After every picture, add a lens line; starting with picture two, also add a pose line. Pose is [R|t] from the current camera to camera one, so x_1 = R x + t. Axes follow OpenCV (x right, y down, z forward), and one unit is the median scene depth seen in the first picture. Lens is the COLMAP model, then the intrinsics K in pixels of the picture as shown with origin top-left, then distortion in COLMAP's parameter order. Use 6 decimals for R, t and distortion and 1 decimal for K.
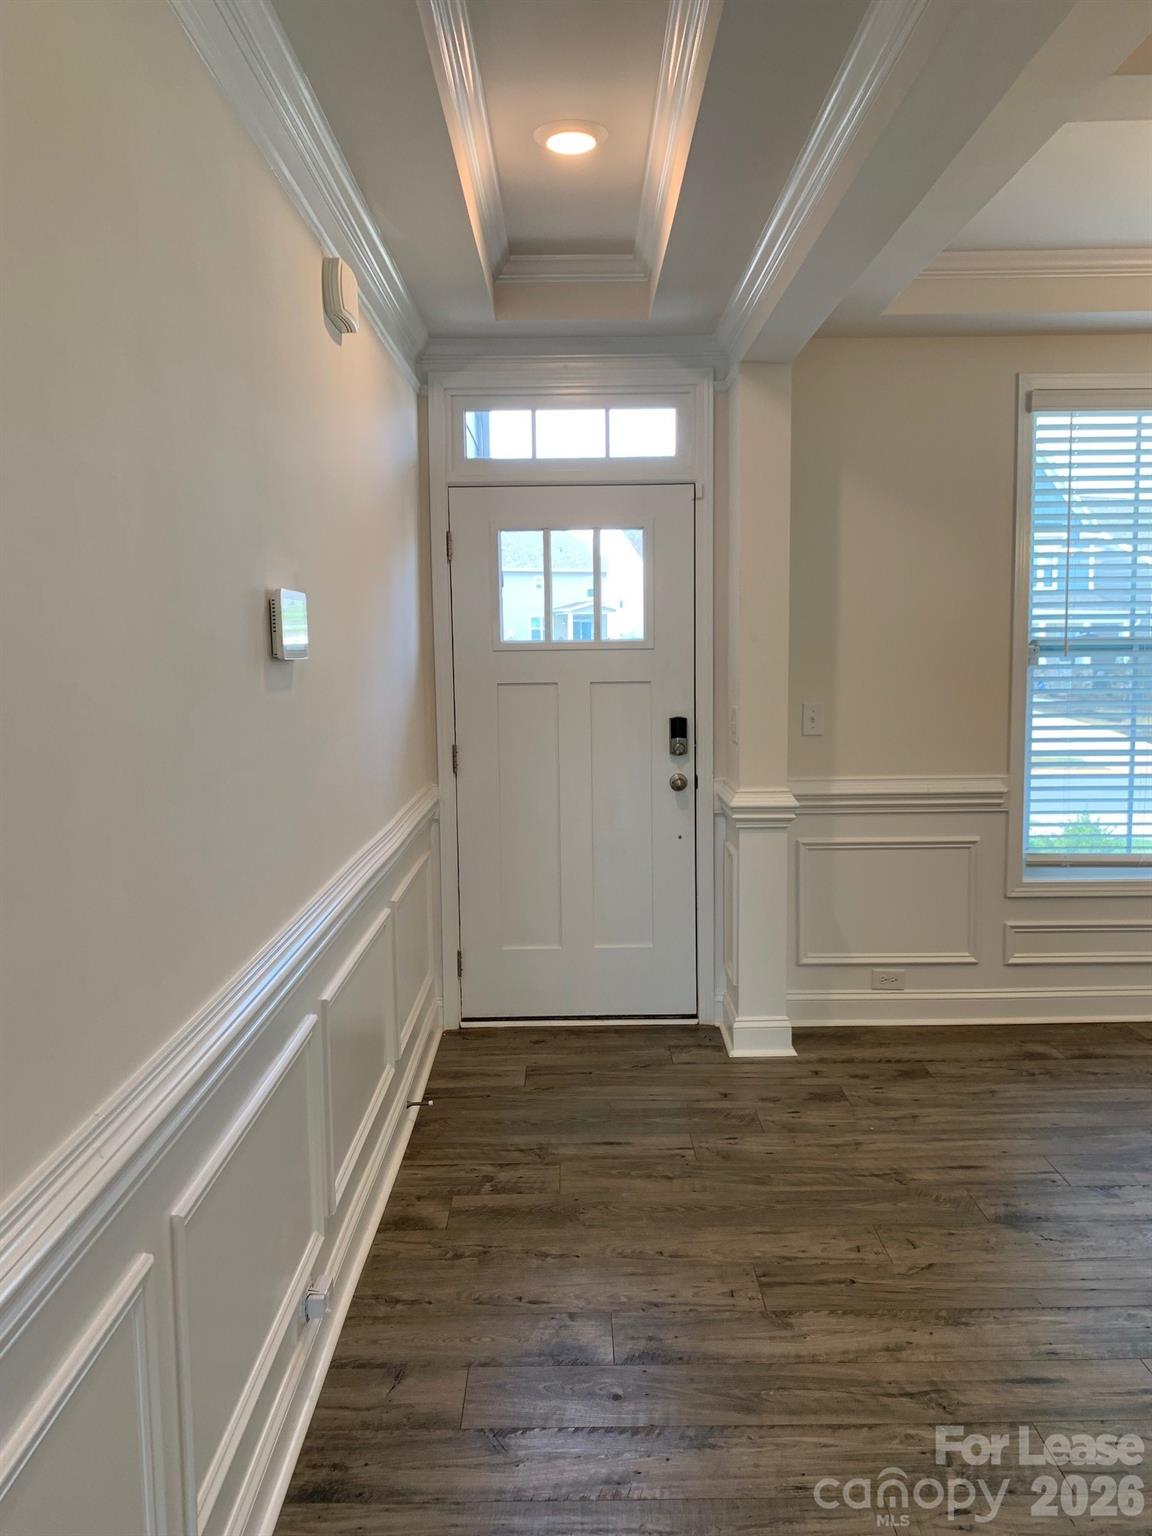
lens RADIAL K [[1184.9, 0, 573.4], [0, 1184.9, 767.7], [0, 0, 1]] dist [0.032125, -0.034602]
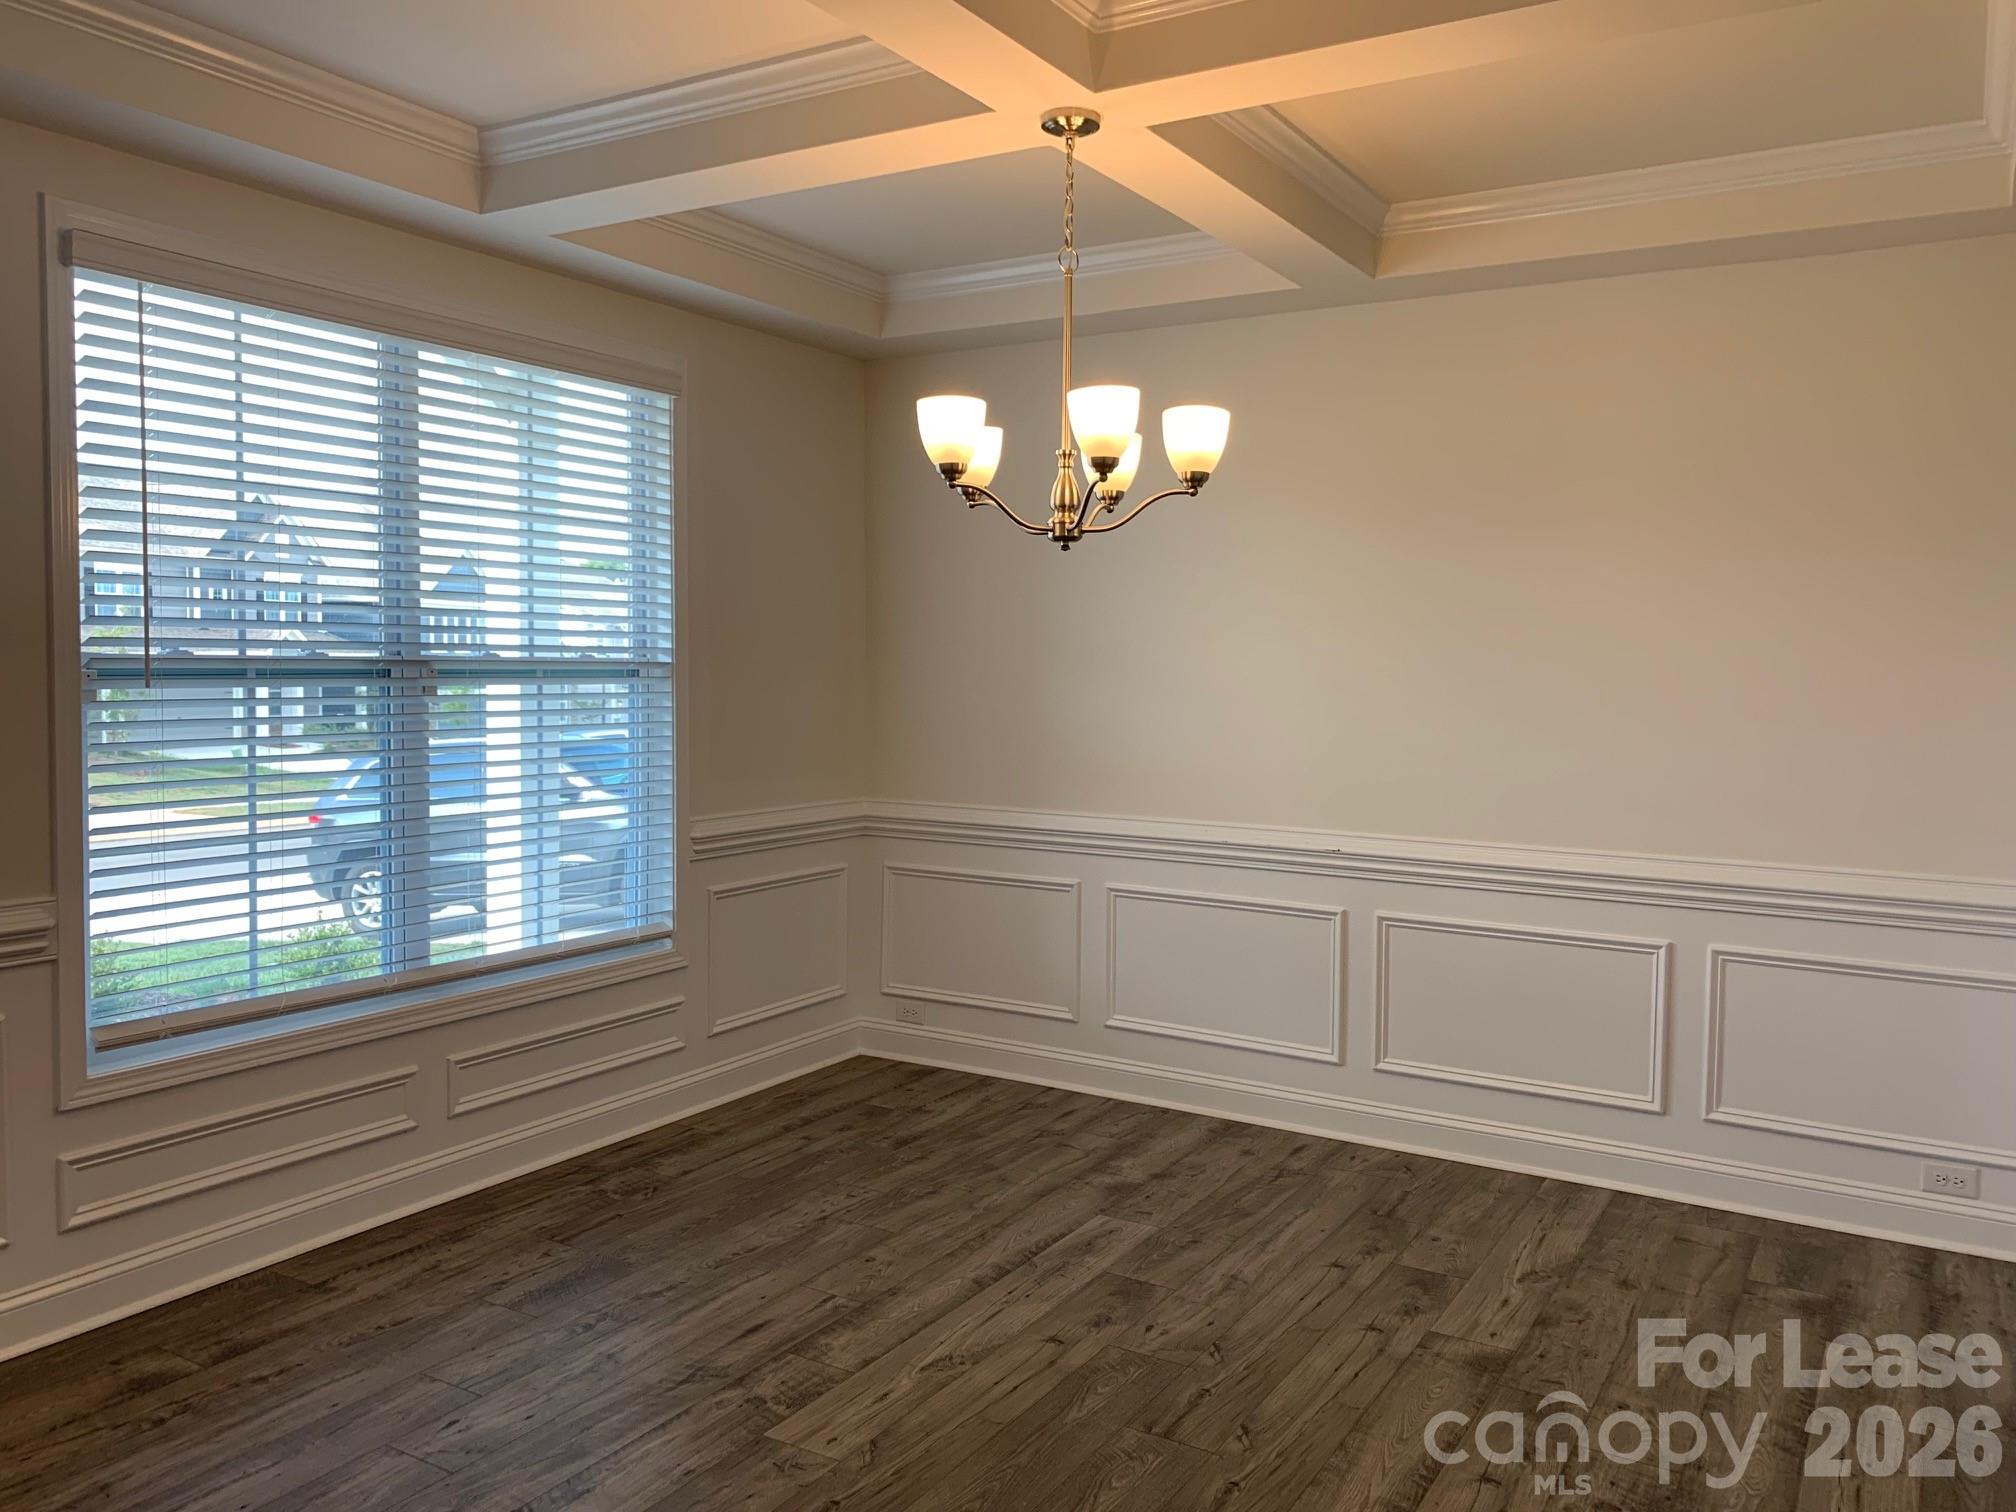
lens RADIAL K [[1555.1, 0, 991.7], [0, 1555.1, 728.0], [0, 0, 1]] dist [0.032125, -0.034602]
pose [[0.536996, -0.024455, 0.843230, -0.021744], [0.079325, 0.996614, -0.021613, -0.022899], [-0.839847, 0.078495, 0.537118, 0.230884]]
